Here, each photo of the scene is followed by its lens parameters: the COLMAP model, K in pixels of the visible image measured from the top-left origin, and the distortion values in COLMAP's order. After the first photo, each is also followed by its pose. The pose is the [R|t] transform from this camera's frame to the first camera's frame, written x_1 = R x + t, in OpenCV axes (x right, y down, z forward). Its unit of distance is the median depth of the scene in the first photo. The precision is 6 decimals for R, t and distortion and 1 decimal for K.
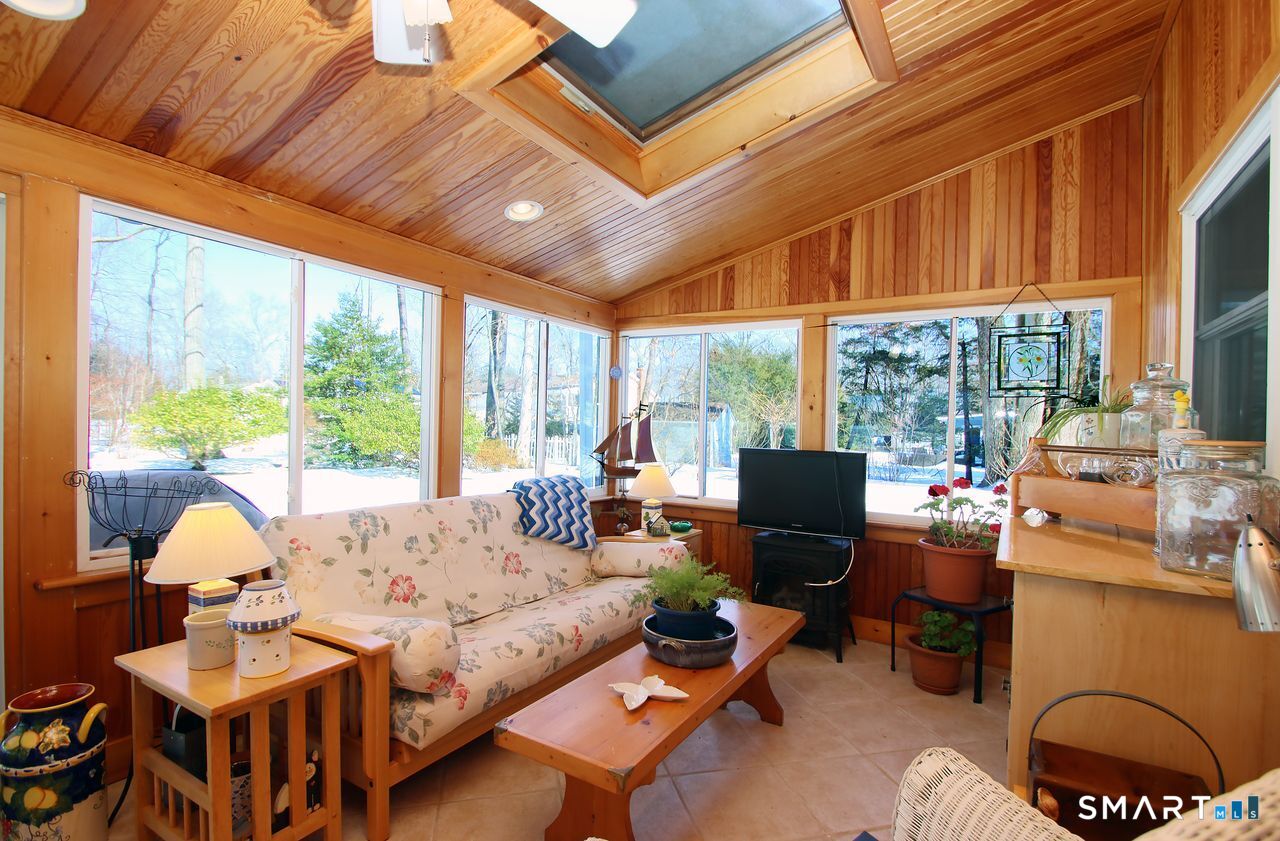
lens RADIAL K [[595.3, 0, 637.7], [0, 595.3, 420.3], [0, 0, 1]] dist [0.003355, -0.014309]
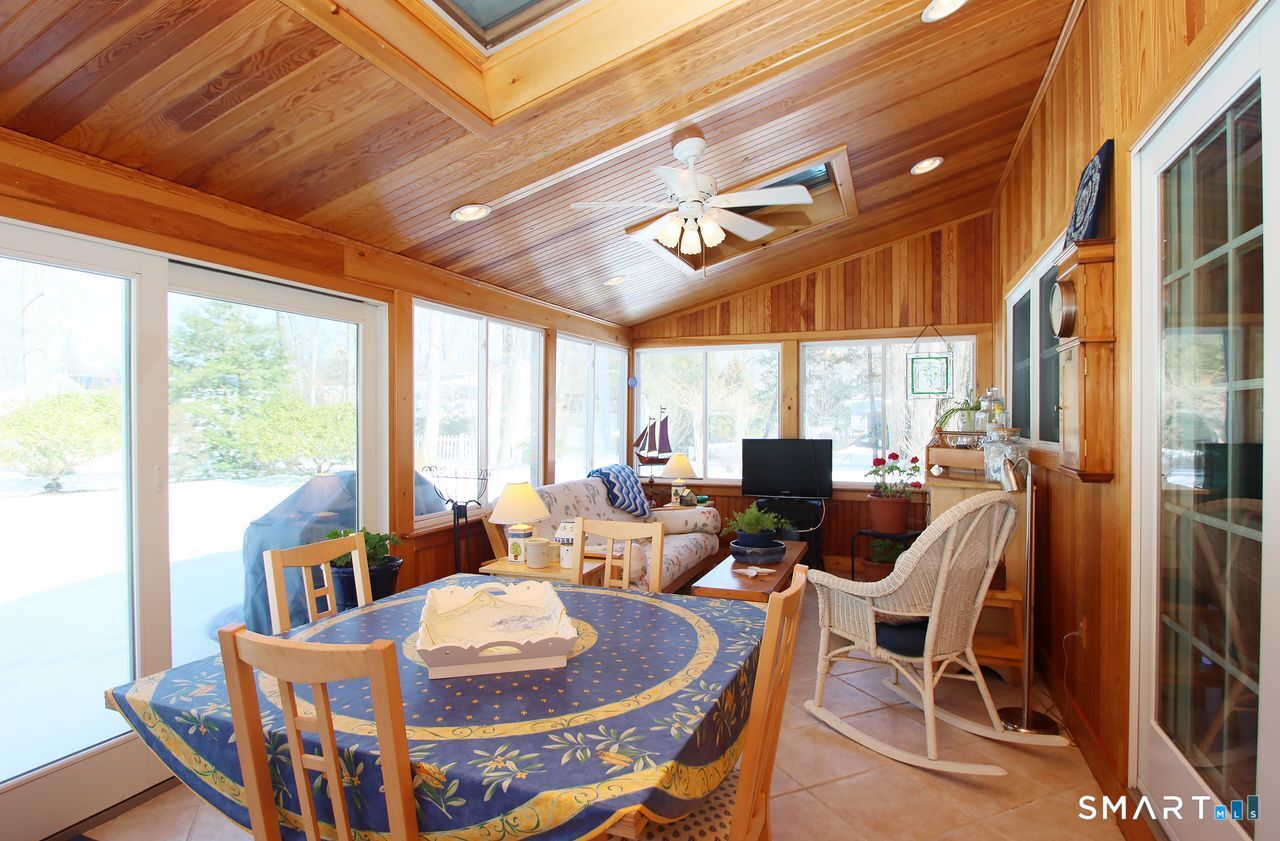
lens RADIAL K [[657.5, 0, 673.8], [0, 657.5, 422.9], [0, 0, 1]] dist [-0.030911, 0.000123]
pose [[0.976359, -0.030910, 0.213934, -0.328718], [0.026991, 0.999411, 0.021213, -0.028961], [-0.214464, -0.014937, 0.976618, -0.475035]]
